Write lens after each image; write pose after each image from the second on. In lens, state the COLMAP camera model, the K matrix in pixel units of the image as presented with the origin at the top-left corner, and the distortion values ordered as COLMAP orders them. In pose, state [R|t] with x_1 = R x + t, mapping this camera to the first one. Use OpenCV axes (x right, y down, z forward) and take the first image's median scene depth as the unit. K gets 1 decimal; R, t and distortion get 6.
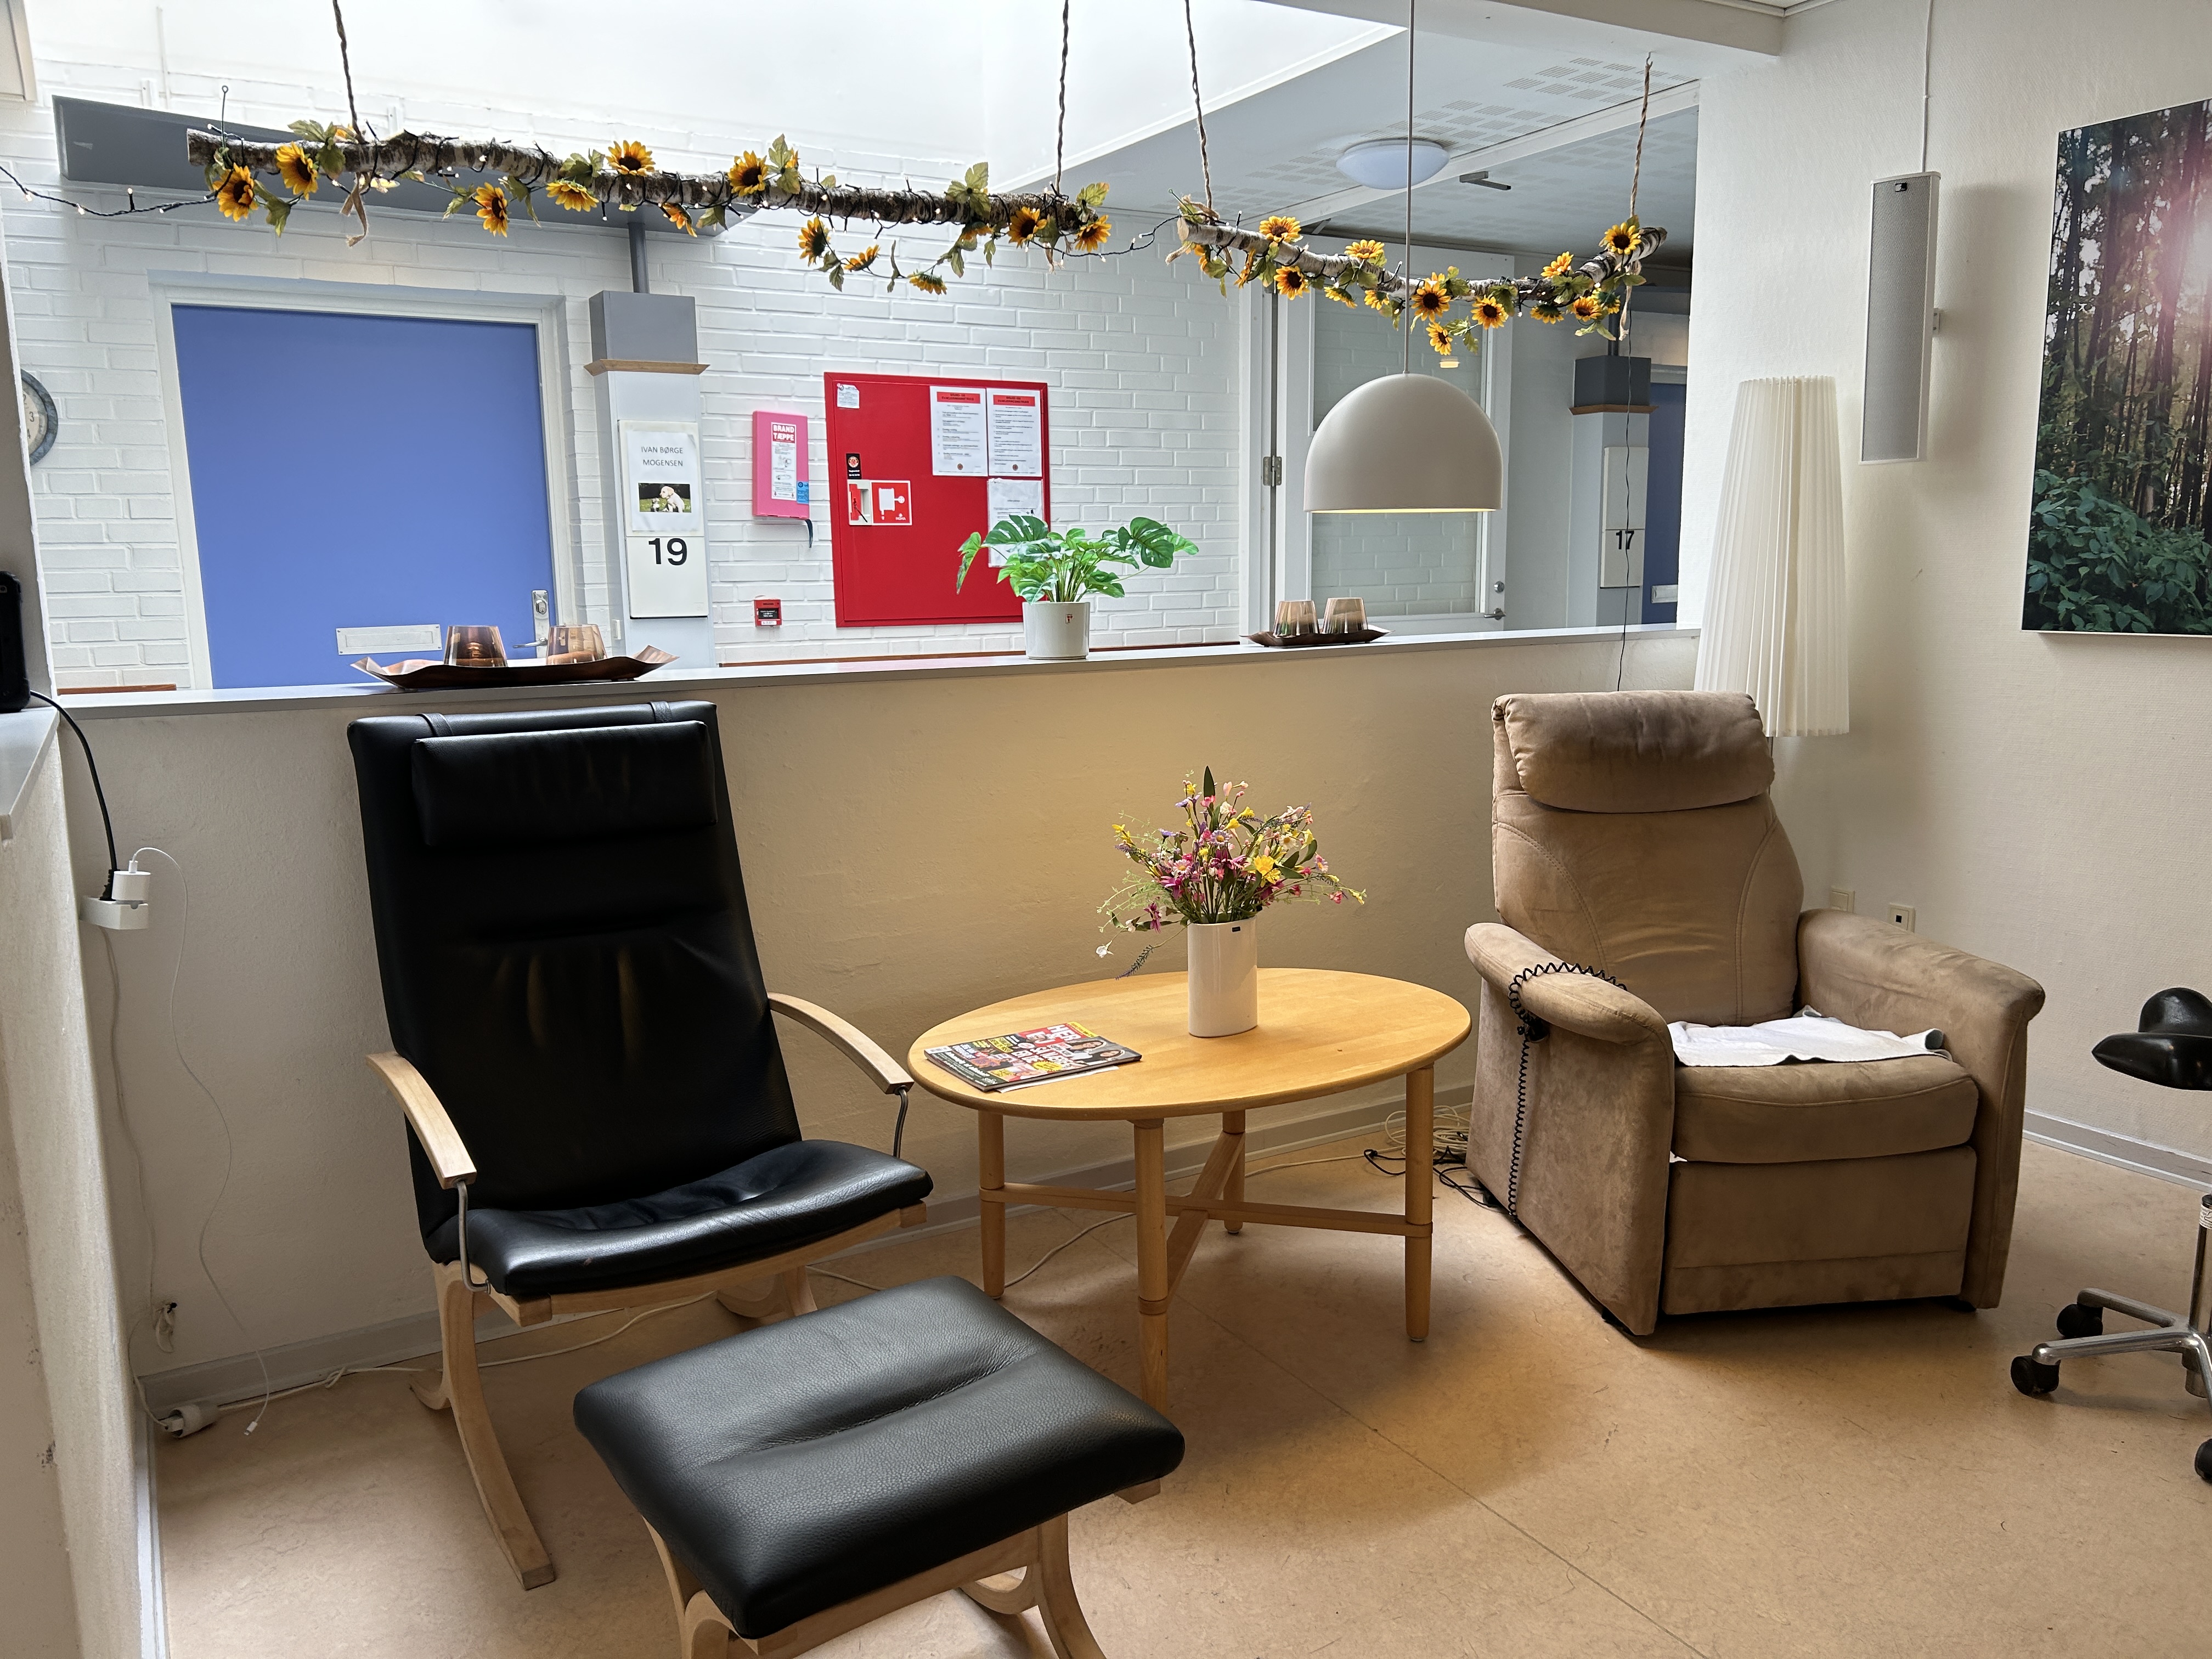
lens RADIAL K [[1668.2, 0, 1109.5], [0, 1668.2, 832.9], [0, 0, 1]] dist [0.019481, -0.018227]
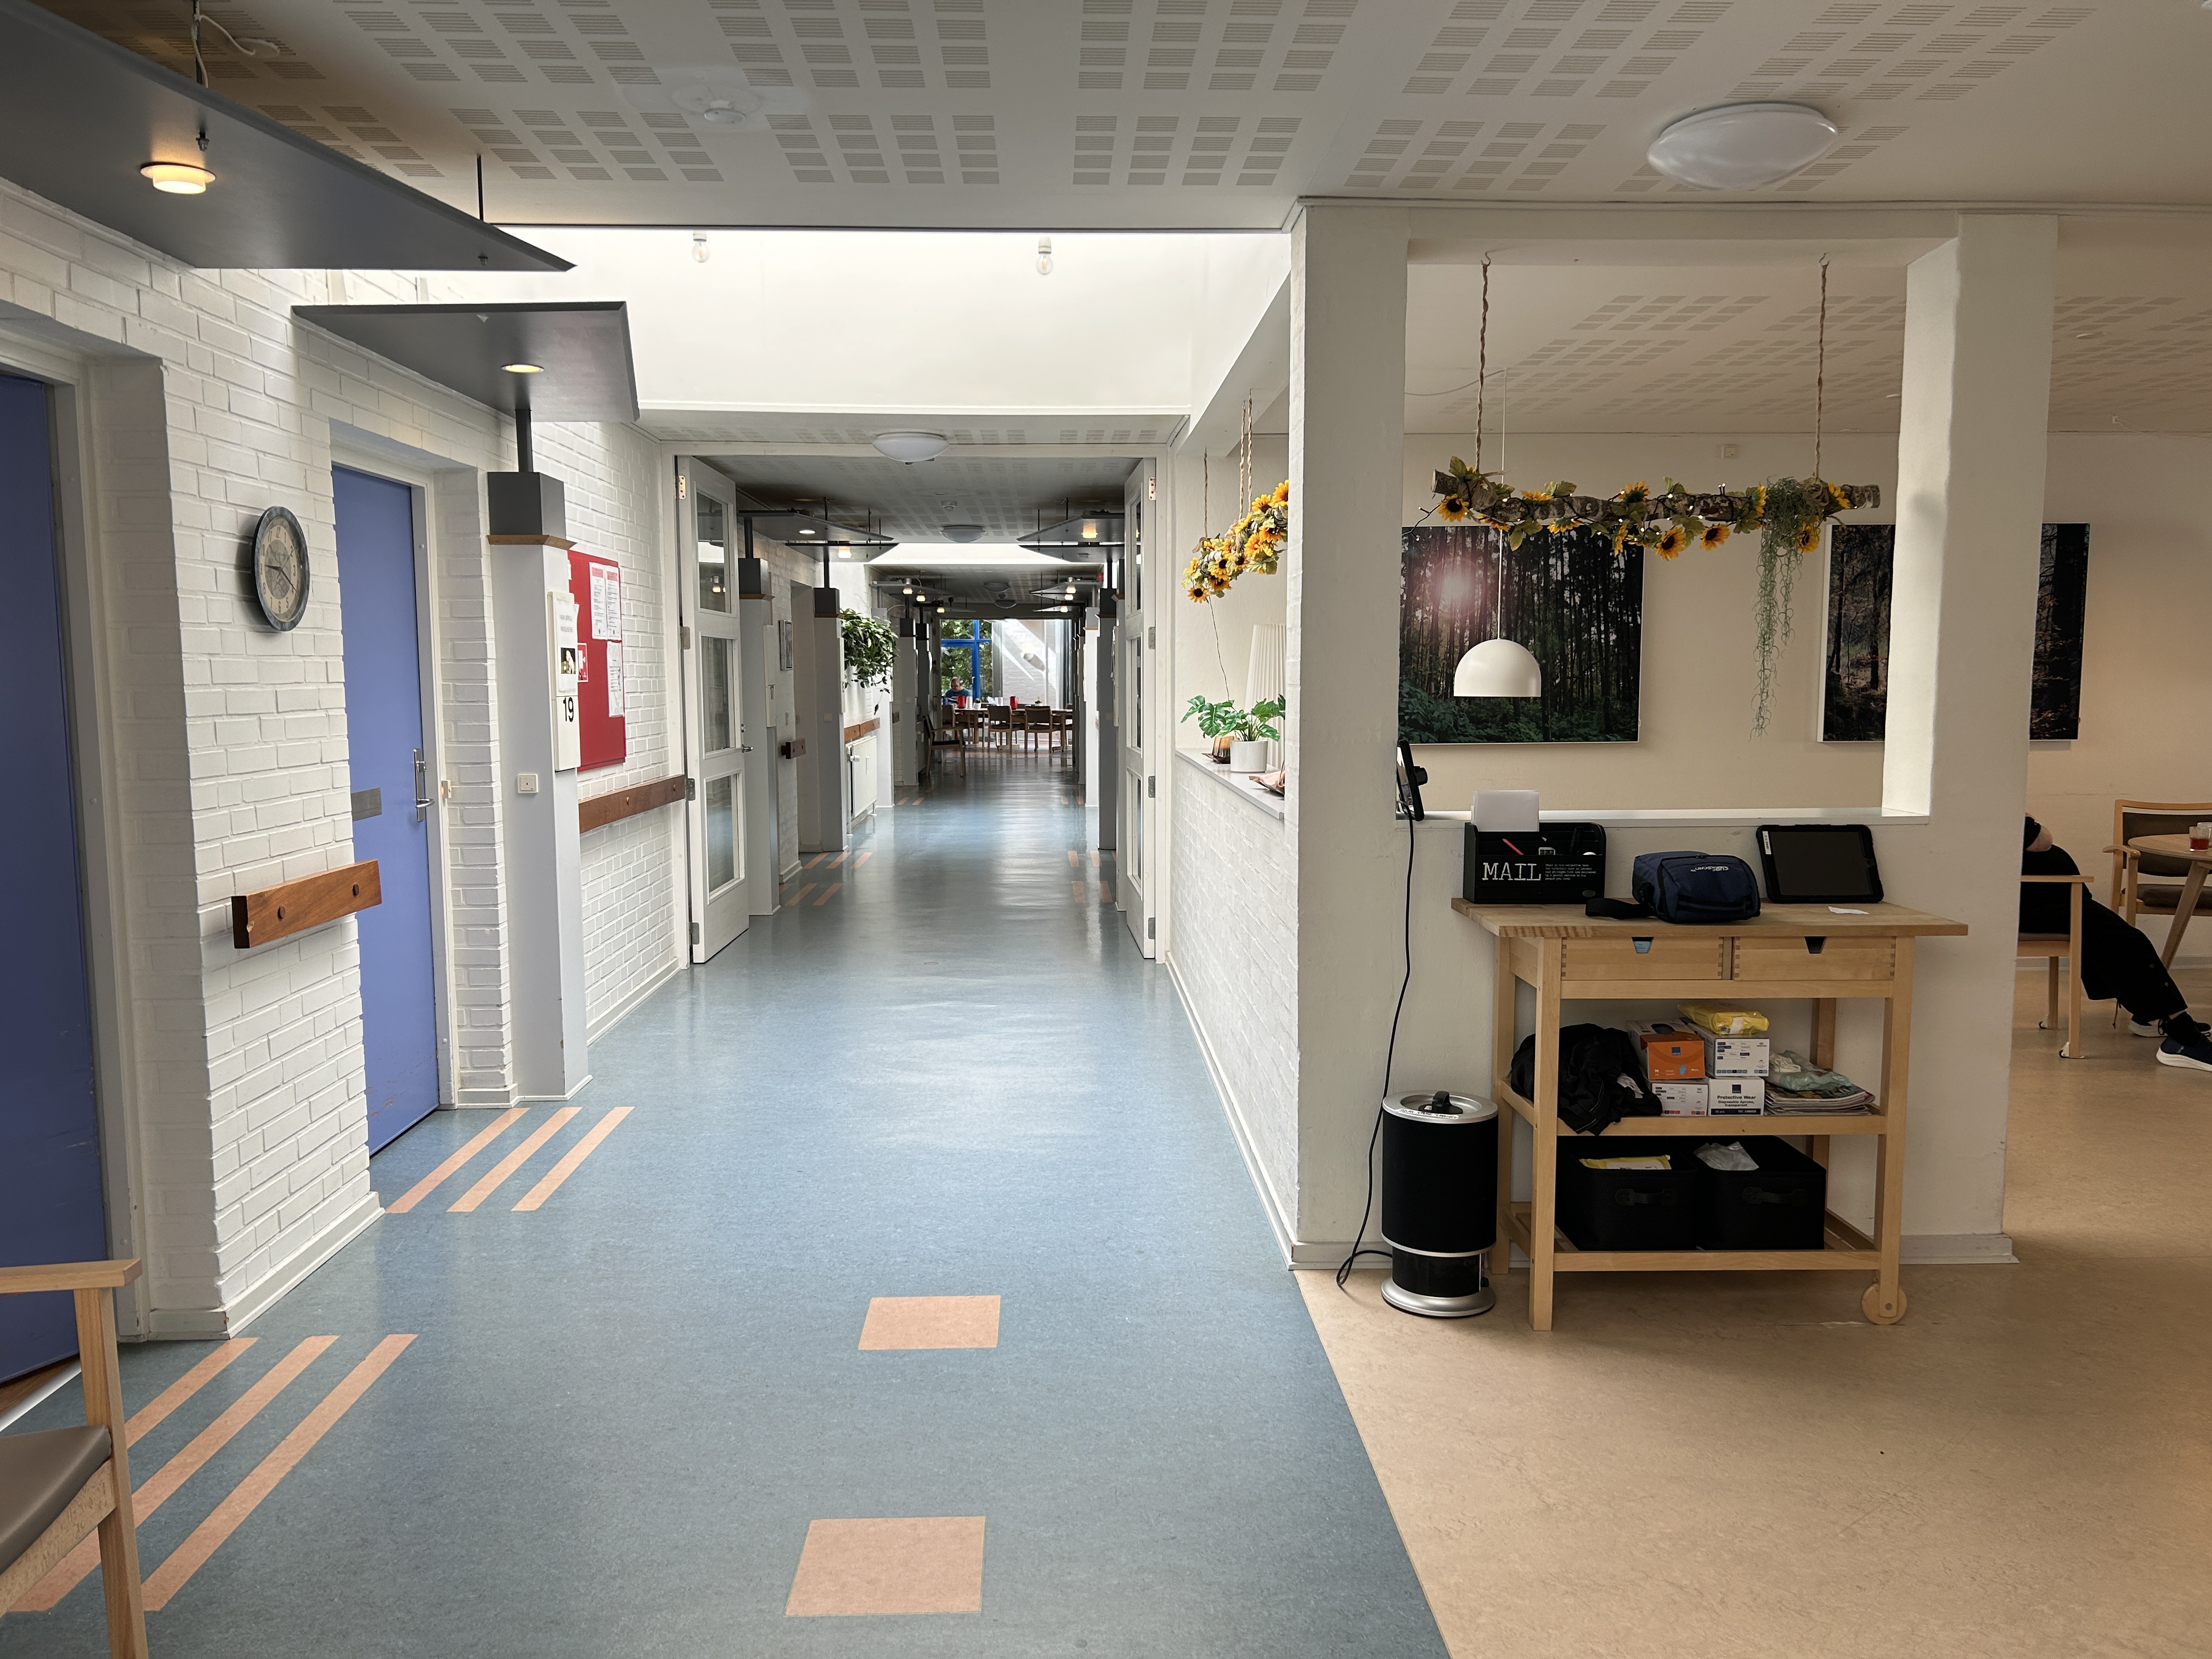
lens RADIAL K [[1668.2, 0, 1113.1], [0, 1668.2, 833.8], [0, 0, 1]] dist [0.019481, -0.018227]
pose [[0.482888, -0.076529, 0.872332, -1.624467], [0.135456, 0.990711, 0.011931, -0.082641], [-0.865142, 0.112401, 0.488769, 0.260695]]
